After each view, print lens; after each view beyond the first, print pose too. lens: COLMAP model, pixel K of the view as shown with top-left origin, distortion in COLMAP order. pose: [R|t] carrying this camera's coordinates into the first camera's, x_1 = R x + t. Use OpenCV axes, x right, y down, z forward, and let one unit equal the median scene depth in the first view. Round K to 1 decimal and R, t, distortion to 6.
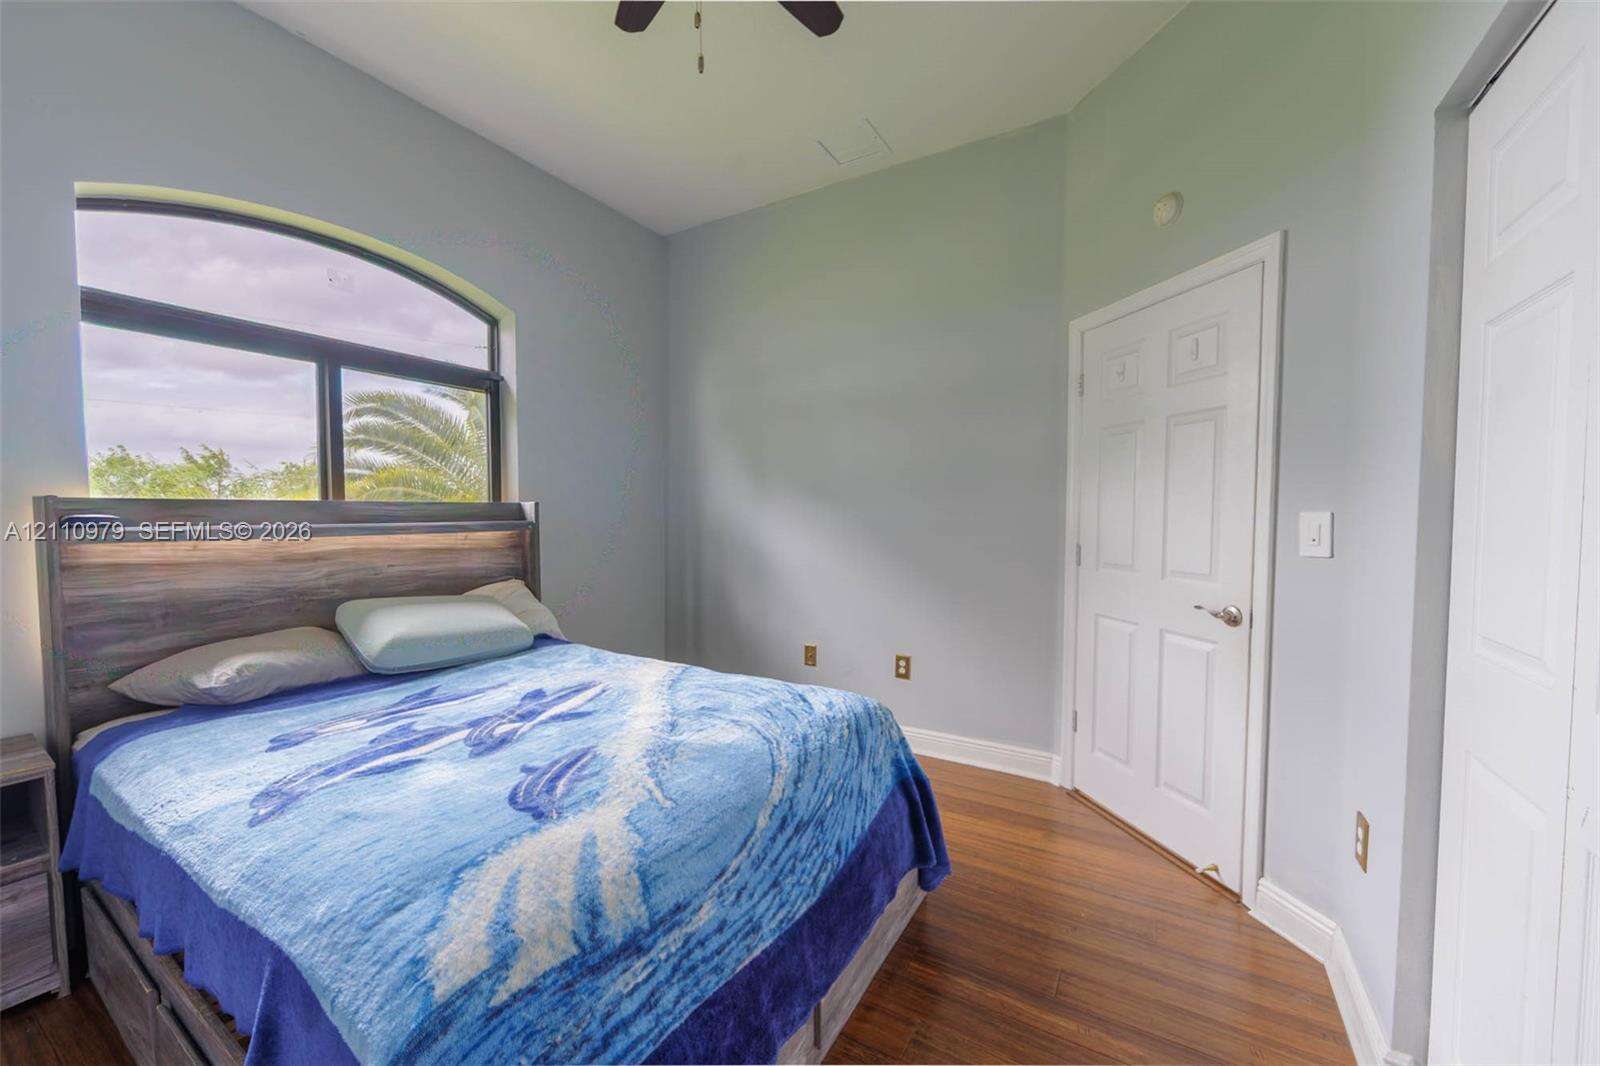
lens RADIAL K [[629.6, 0, 797.8], [0, 629.6, 526.3], [0, 0, 1]] dist [-0.001099, 0.000460]
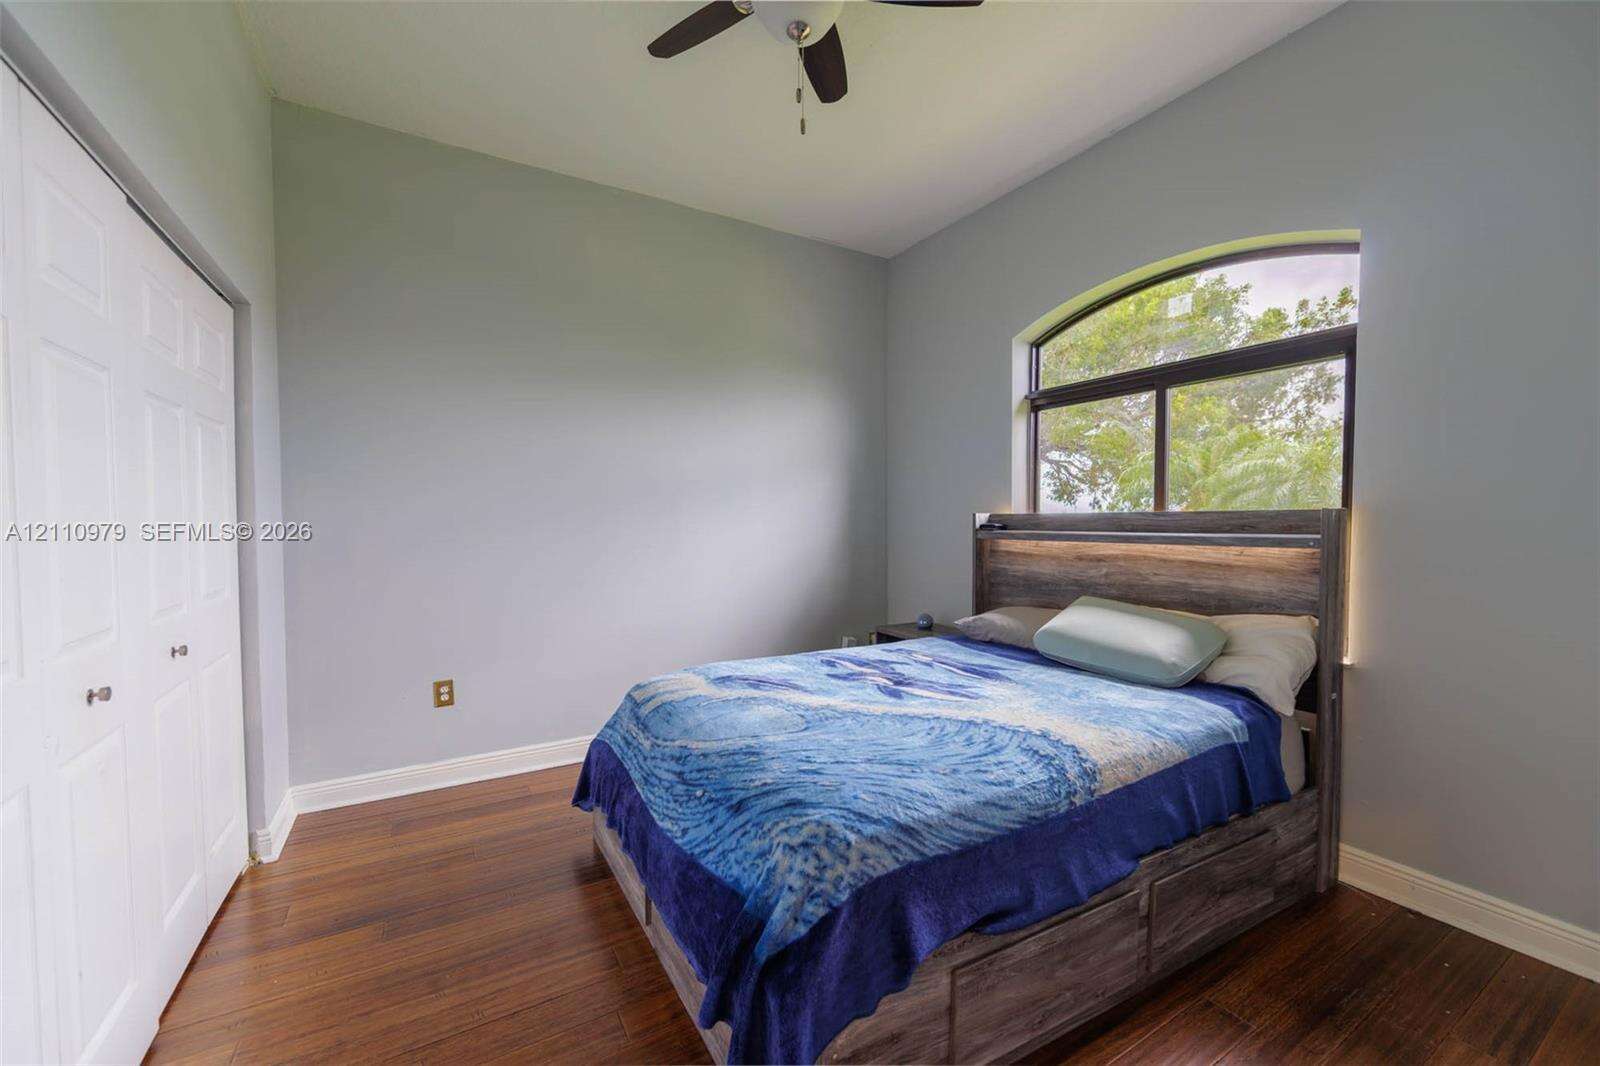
lens RADIAL K [[629.6, 0, 809.0], [0, 629.6, 535.6], [0, 0, 1]] dist [-0.001099, 0.000460]
pose [[-0.468552, 0.019324, -0.883225, 0.556928], [-0.022927, 0.999158, 0.034024, -0.023748], [0.883138, 0.036192, -0.467714, 1.030766]]
